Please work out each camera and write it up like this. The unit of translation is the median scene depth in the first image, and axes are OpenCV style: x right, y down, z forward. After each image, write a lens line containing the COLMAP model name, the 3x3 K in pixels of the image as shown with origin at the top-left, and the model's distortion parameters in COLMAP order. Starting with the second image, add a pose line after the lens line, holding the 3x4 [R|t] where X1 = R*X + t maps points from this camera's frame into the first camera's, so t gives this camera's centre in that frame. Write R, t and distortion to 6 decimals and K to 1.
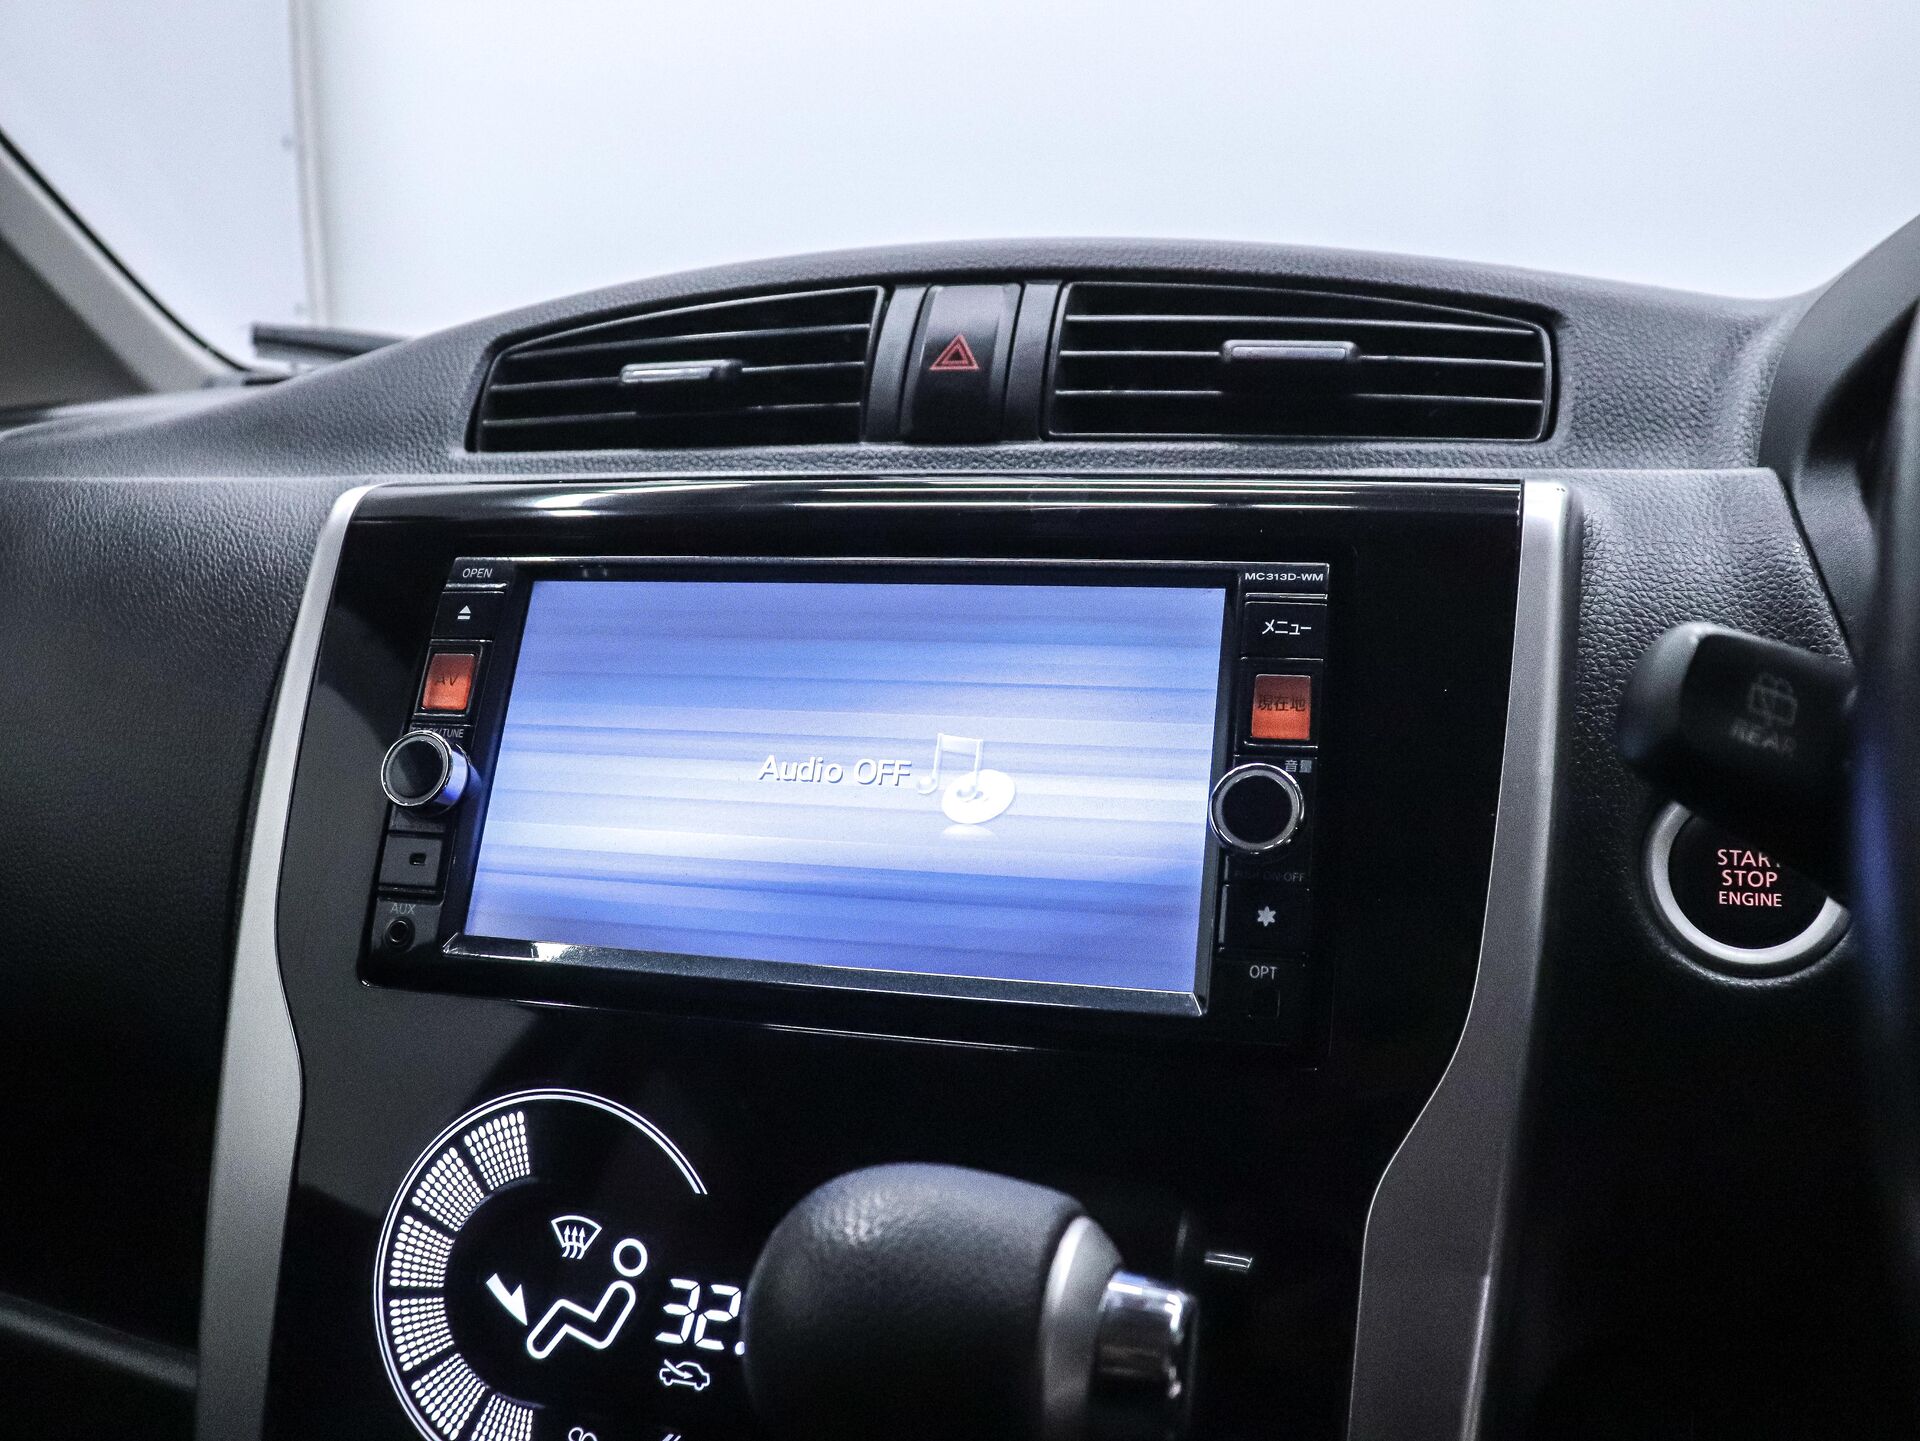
lens RADIAL K [[1707.2, 0, 958.9], [0, 1707.2, 718.8], [0, 0, 1]] dist [-0.121851, 0.013722]
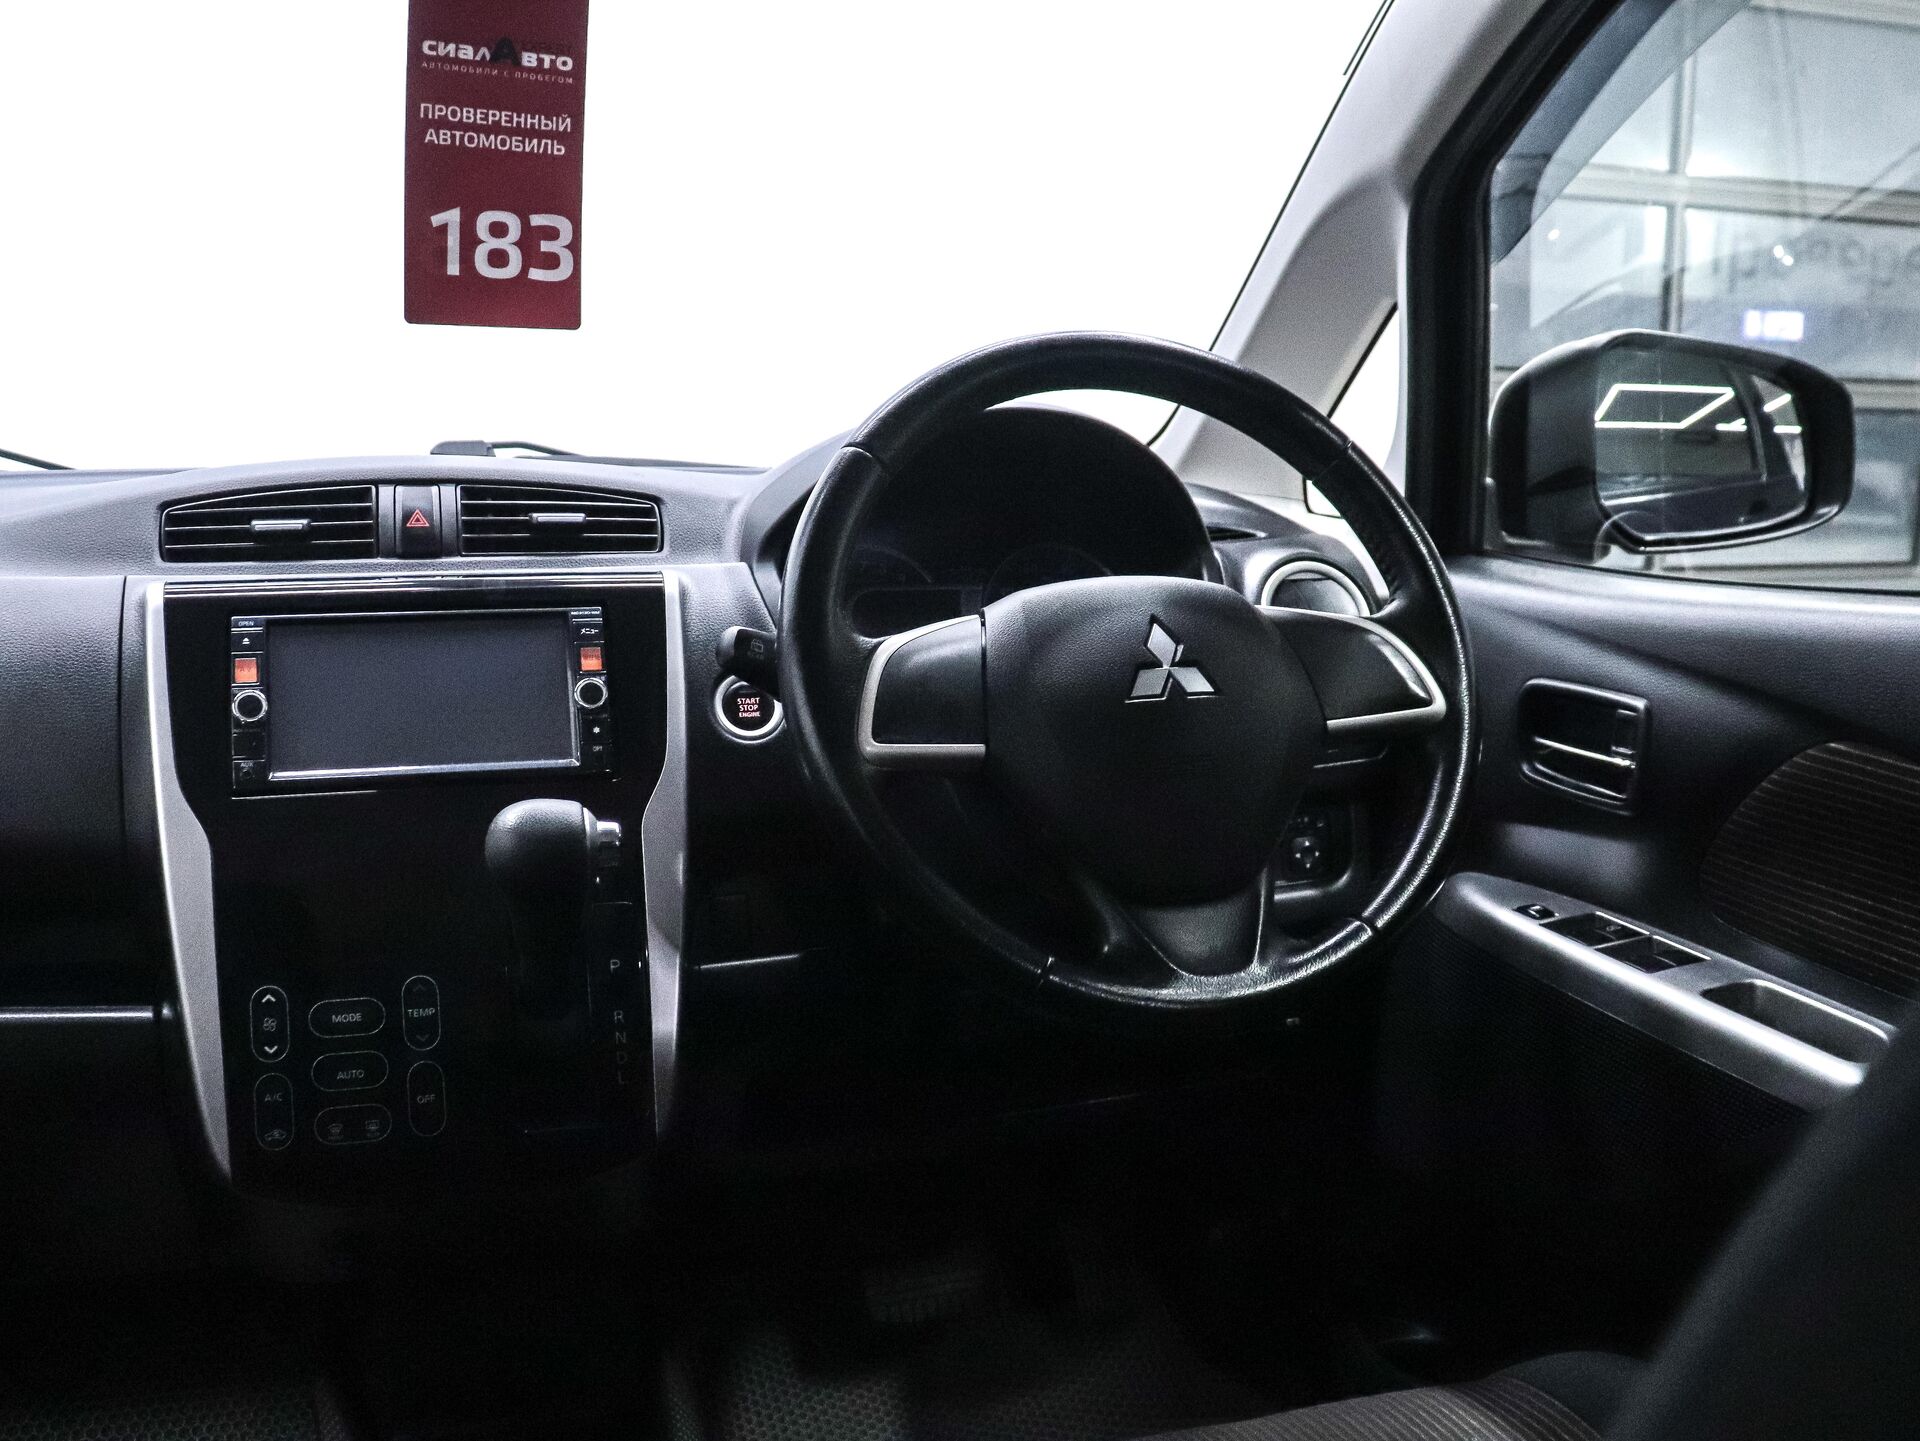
lens RADIAL K [[1707.2, 0, 959.6], [0, 1707.2, 715.8], [0, 0, 1]] dist [-0.121851, 0.013722]
pose [[0.830202, -0.071201, 0.552897, -0.703296], [0.067100, 0.997362, 0.027685, 0.040795], [-0.553410, 0.014115, 0.832789, -1.369419]]
